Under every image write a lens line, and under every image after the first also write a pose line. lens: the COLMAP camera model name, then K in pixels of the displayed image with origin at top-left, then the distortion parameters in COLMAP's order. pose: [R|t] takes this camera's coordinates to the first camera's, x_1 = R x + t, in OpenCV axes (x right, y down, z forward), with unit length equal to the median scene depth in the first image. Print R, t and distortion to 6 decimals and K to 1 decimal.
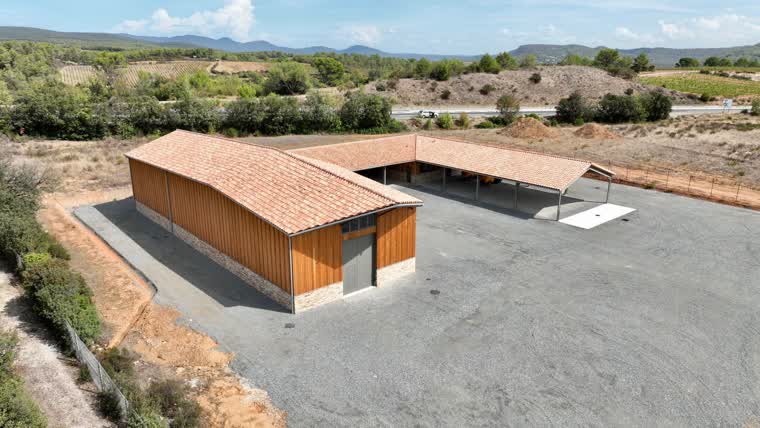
lens RADIAL K [[532.5, 0, 380.0], [0, 532.5, 214.0], [0, 0, 1]] dist [0.003667, 0.005611]
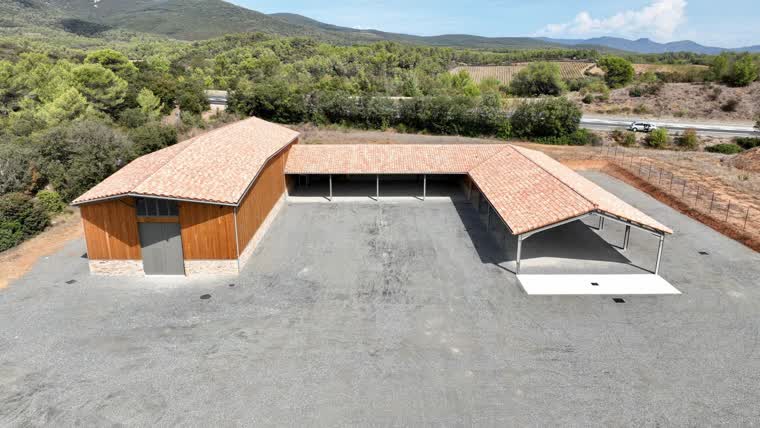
lens RADIAL K [[532.5, 0, 380.0], [0, 532.5, 214.0], [0, 0, 1]] dist [0.003667, 0.005611]
pose [[0.757711, 0.181455, -0.626856, 0.360757], [-0.183698, 0.981030, 0.061934, -0.045014], [0.626203, 0.068224, 0.776670, 0.178832]]
